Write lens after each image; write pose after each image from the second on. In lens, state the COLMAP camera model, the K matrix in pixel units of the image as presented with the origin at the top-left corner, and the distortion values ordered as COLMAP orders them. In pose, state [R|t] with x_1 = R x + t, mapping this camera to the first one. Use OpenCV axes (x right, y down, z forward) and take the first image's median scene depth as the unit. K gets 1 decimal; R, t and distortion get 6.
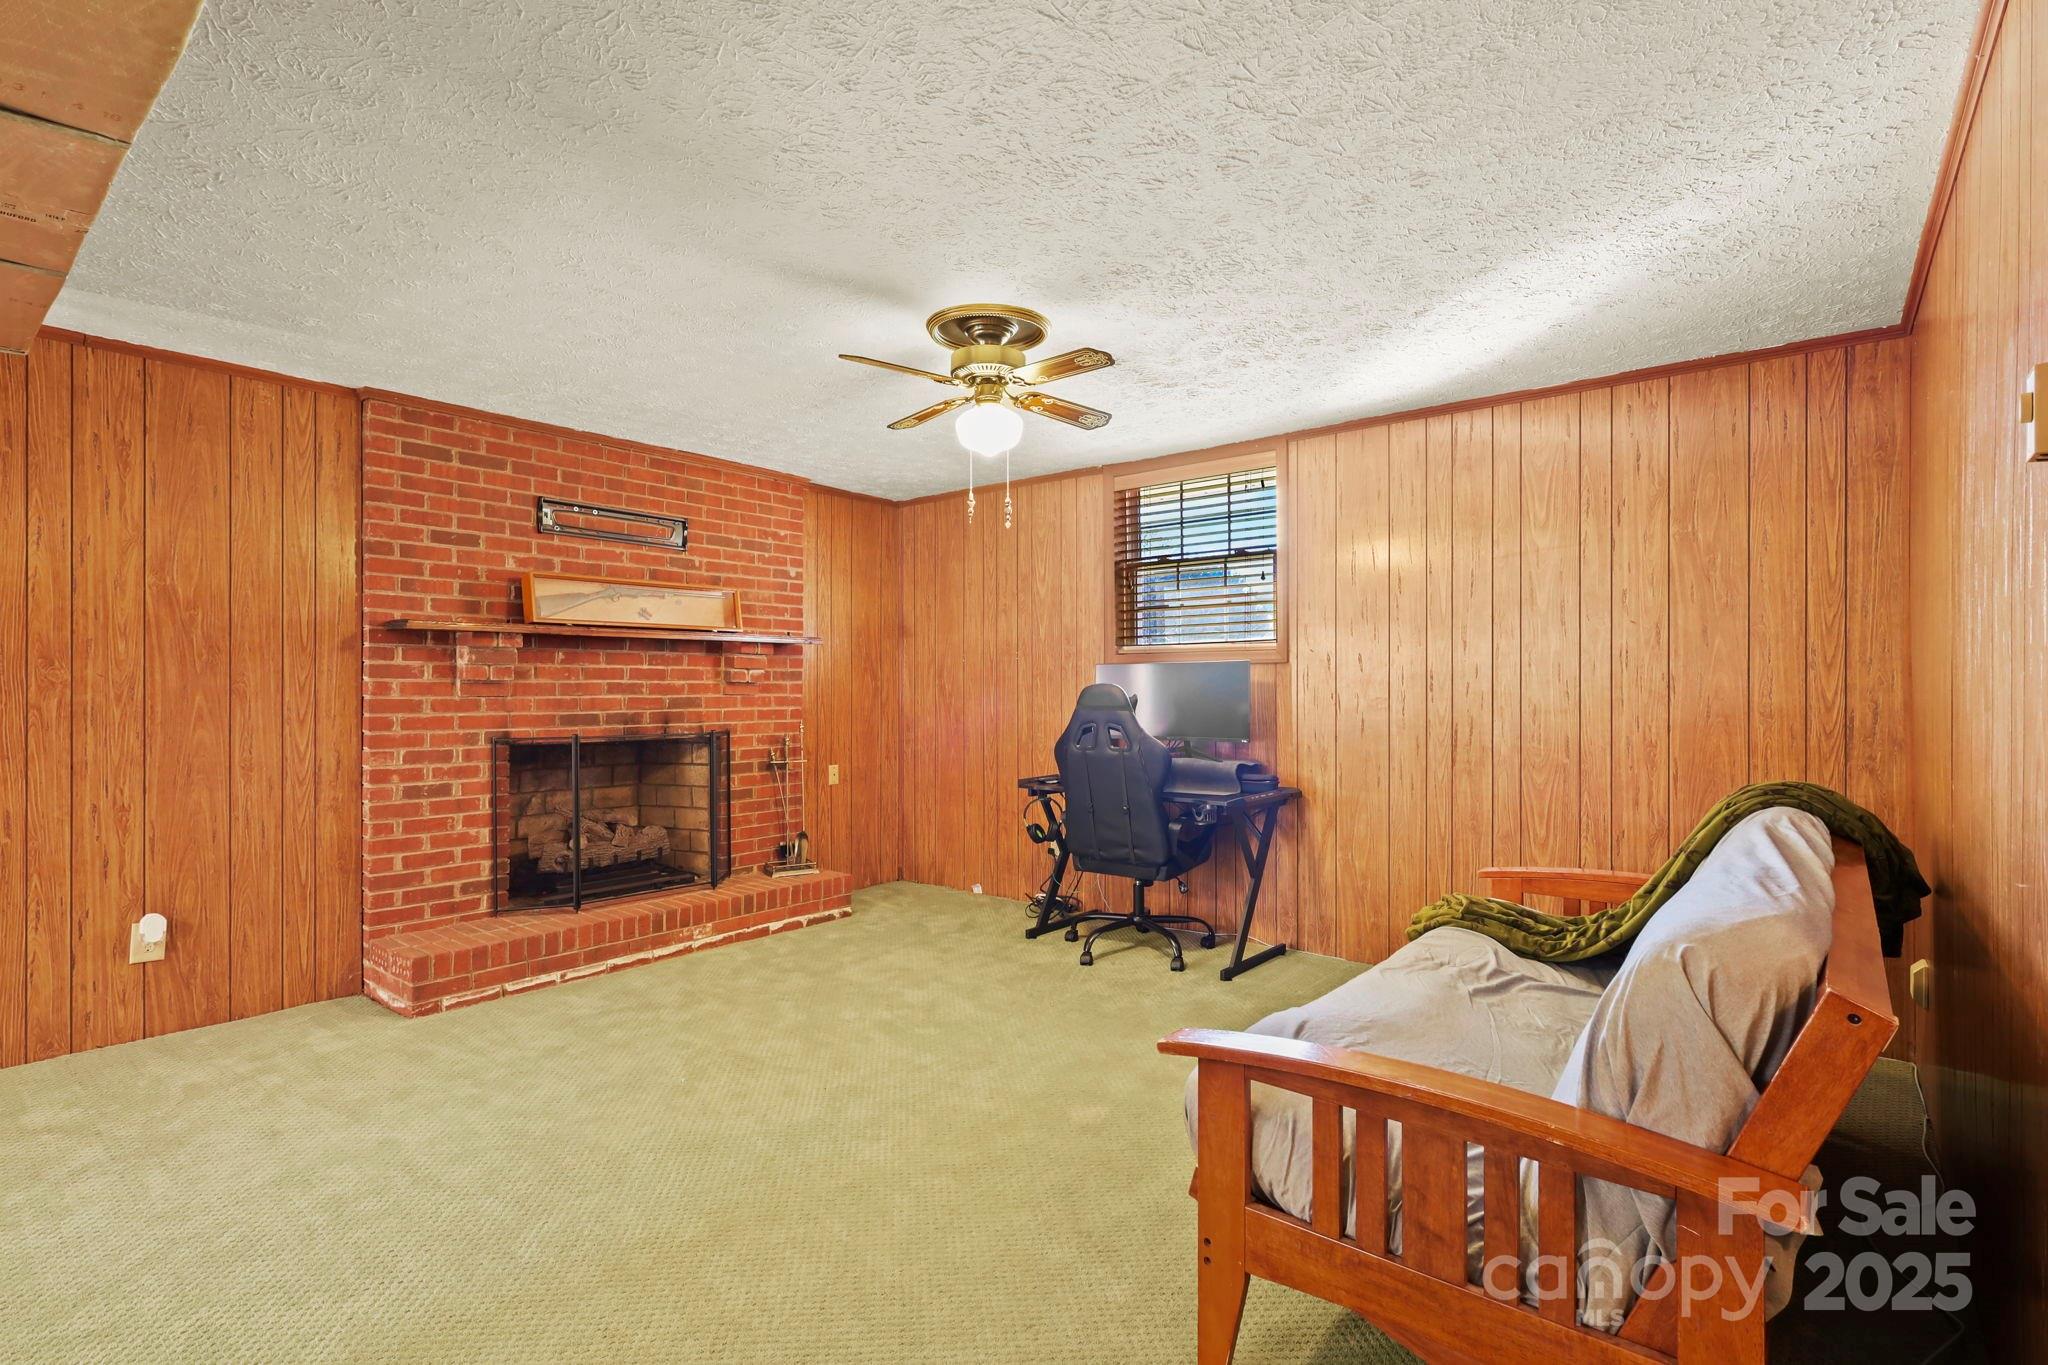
lens RADIAL K [[957.7, 0, 1024.4], [0, 957.7, 685.8], [0, 0, 1]] dist [-0.000440, 0.001130]
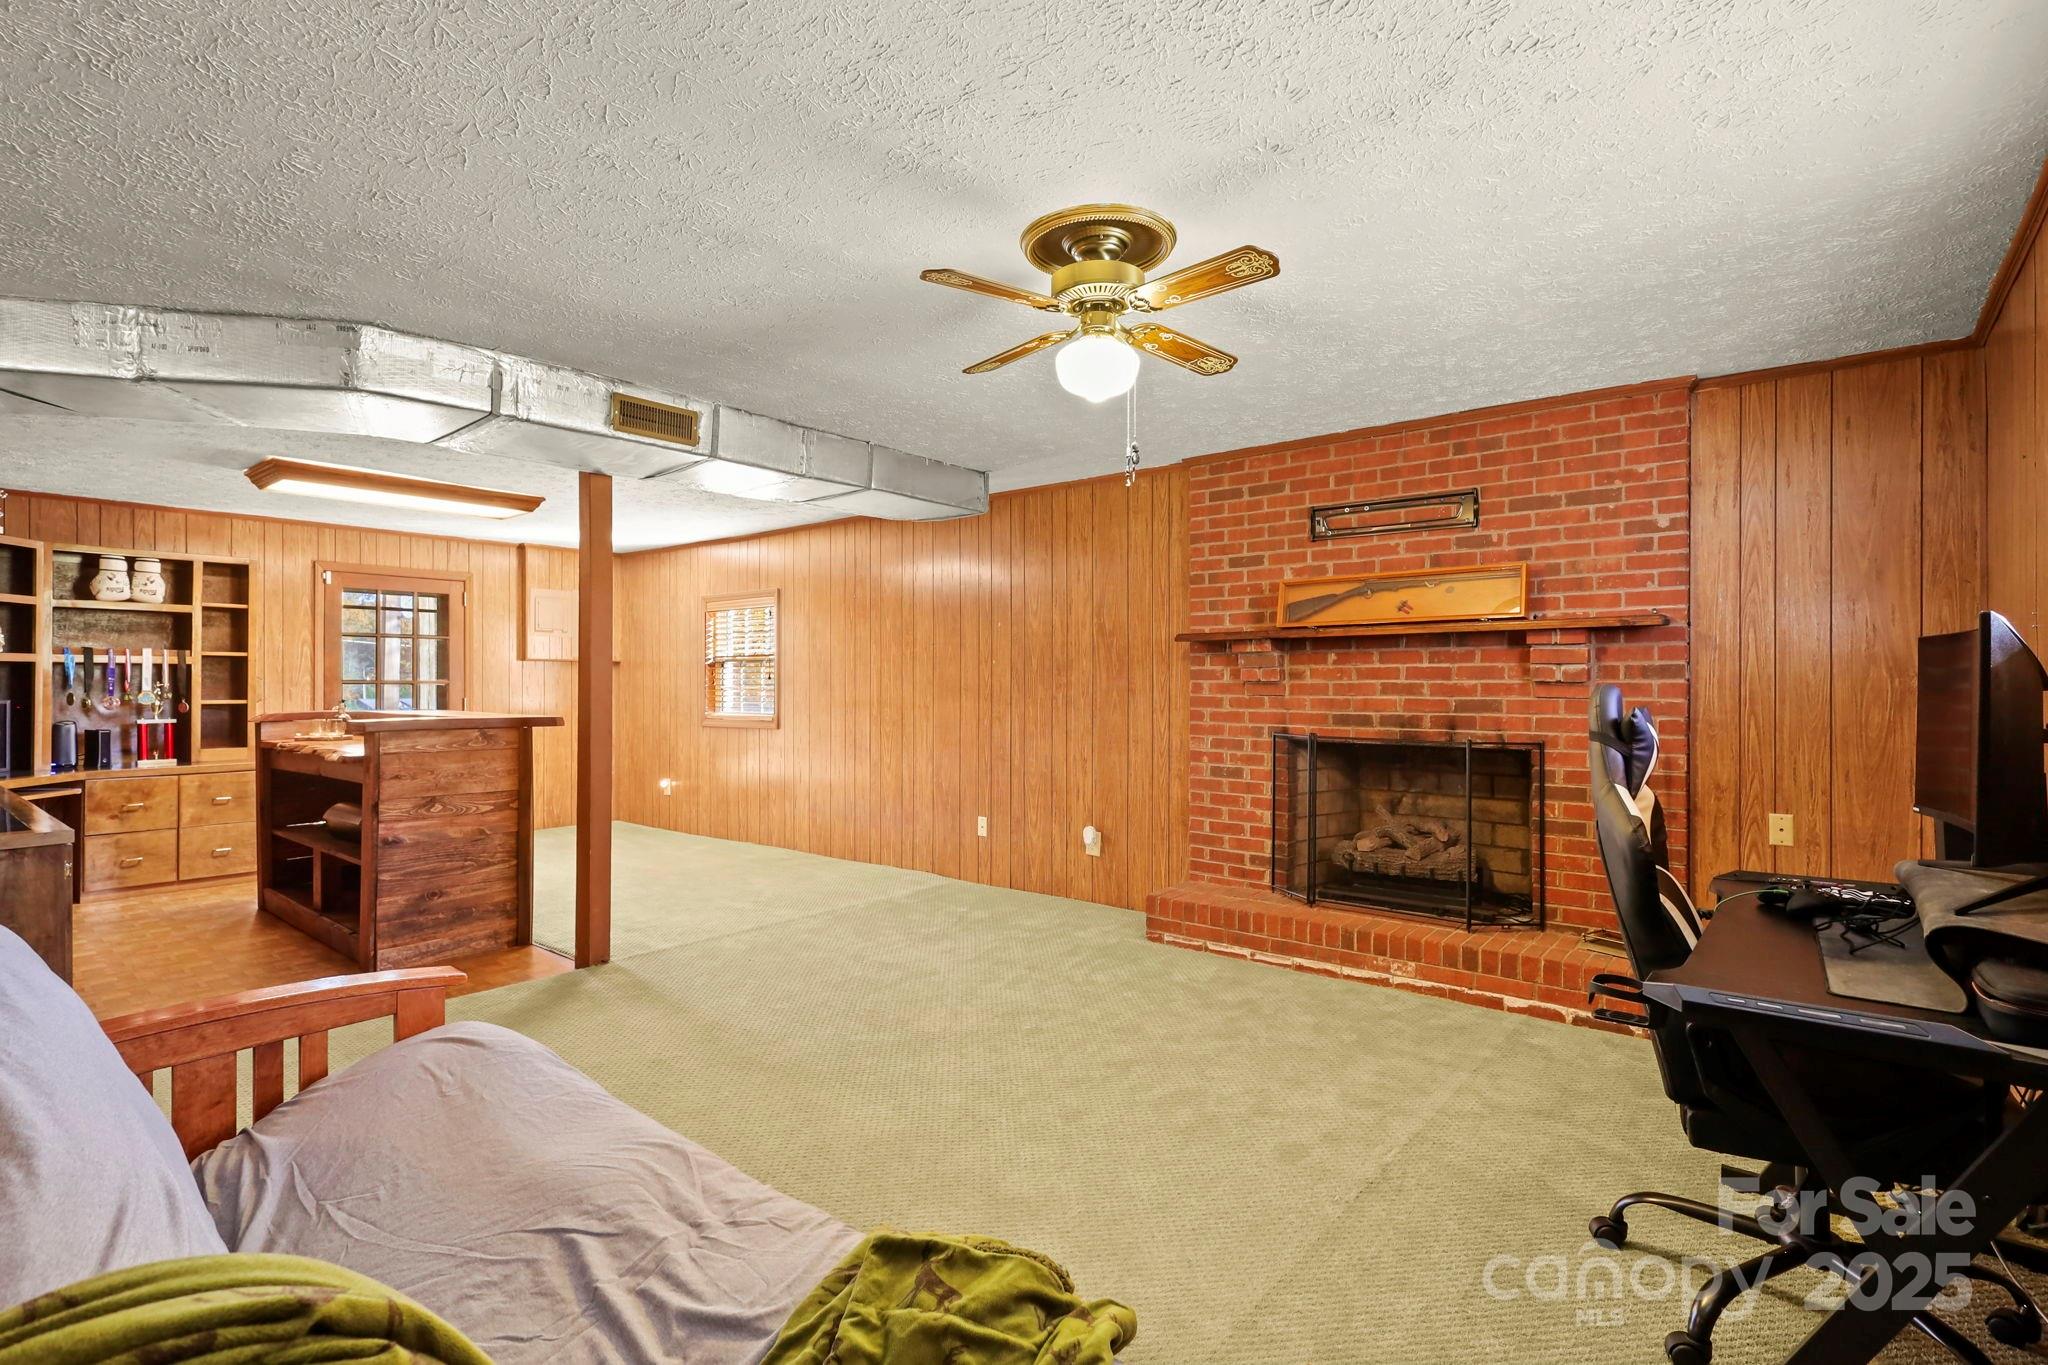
lens RADIAL K [[957.7, 0, 1024.3], [0, 957.7, 683.9], [0, 0, 1]] dist [-0.000440, 0.001130]
pose [[0.018648, 0.001912, -0.999824, 0.563721], [0.002664, 0.999995, 0.001962, -0.005505], [0.999823, -0.002700, 0.018642, 0.682721]]
